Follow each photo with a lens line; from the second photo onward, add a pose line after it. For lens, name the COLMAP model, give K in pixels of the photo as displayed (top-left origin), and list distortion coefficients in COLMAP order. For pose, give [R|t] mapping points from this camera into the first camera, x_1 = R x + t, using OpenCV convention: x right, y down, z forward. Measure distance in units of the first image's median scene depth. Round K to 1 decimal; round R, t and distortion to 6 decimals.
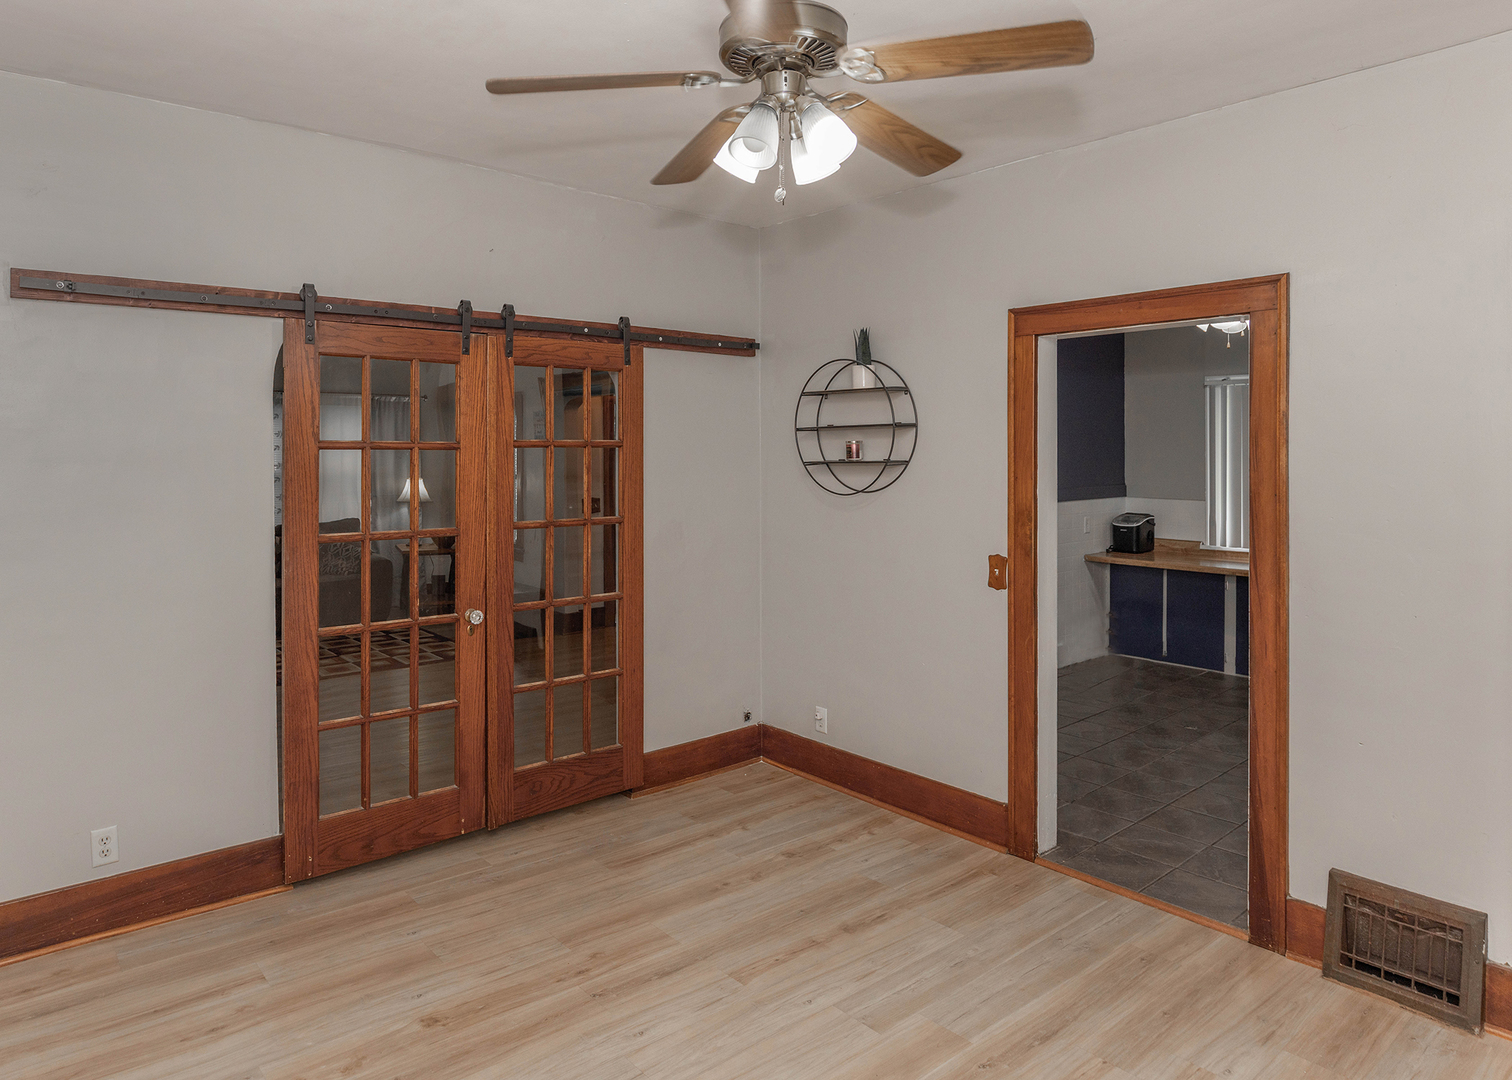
lens RADIAL K [[953.8, 0, 692.0], [0, 953.8, 457.3], [0, 0, 1]] dist [-0.027064, 0.001445]
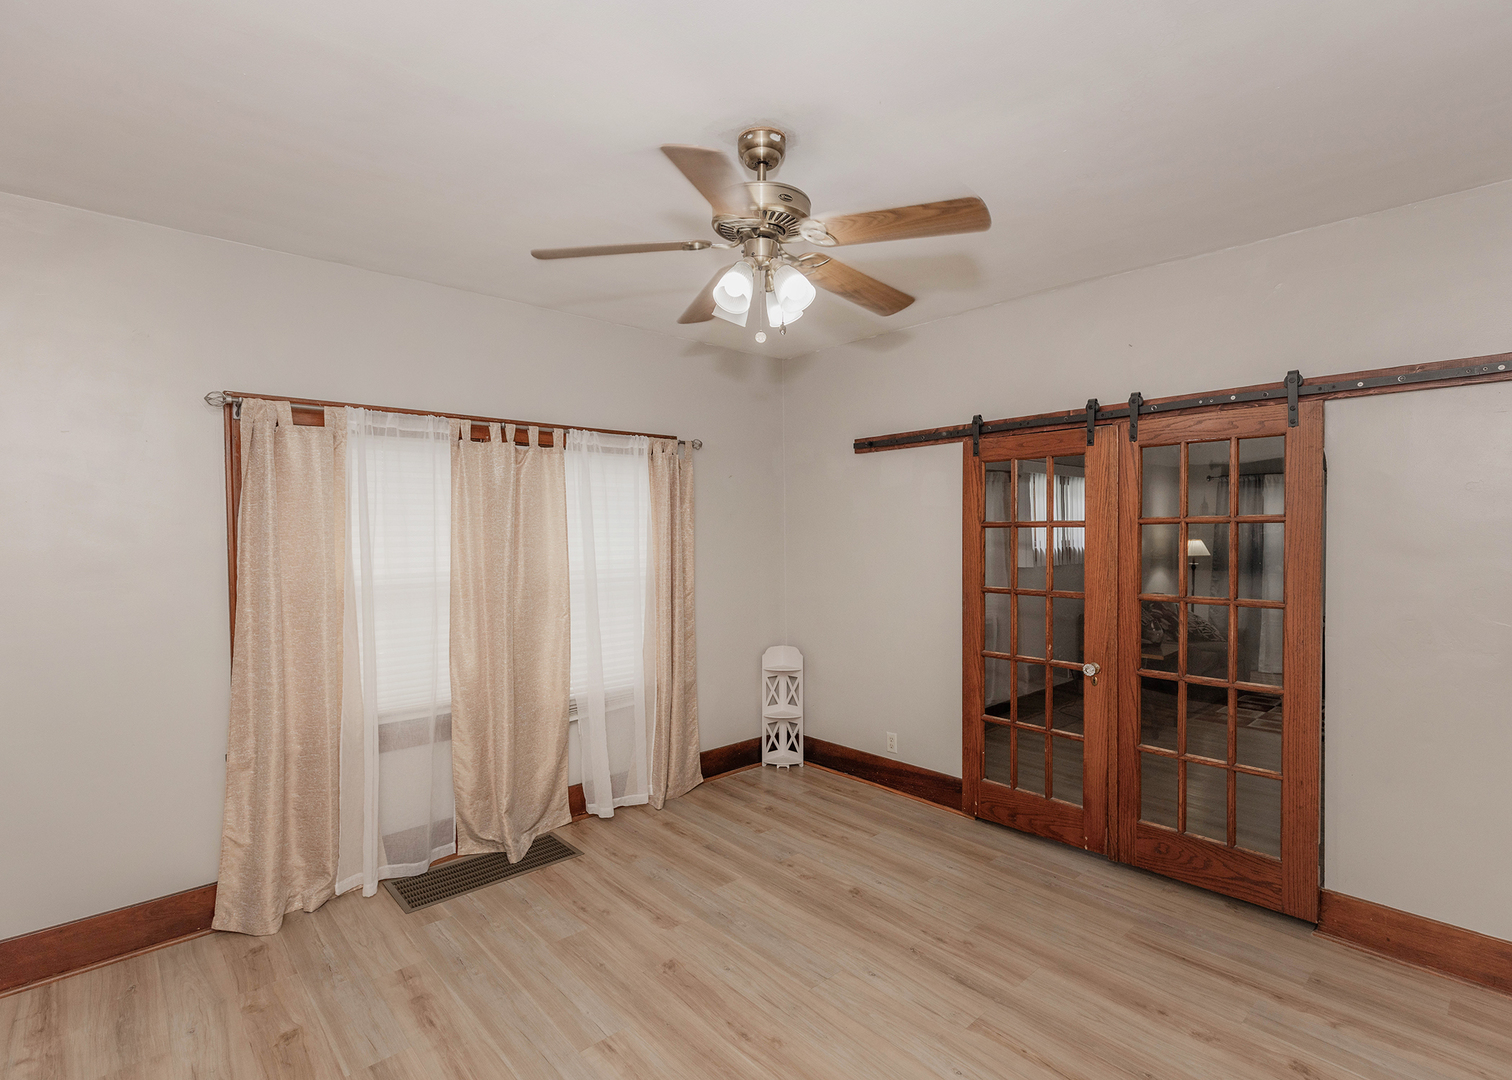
lens RADIAL K [[723.2, 0, 750.8], [0, 723.2, 550.5], [0, 0, 1]] dist [0.001647, 0.000149]
pose [[0.046497, 0.031283, -0.998428, 0.642036], [0.004740, 0.999491, 0.031537, -0.009210], [0.998907, -0.006199, 0.046325, 0.545048]]
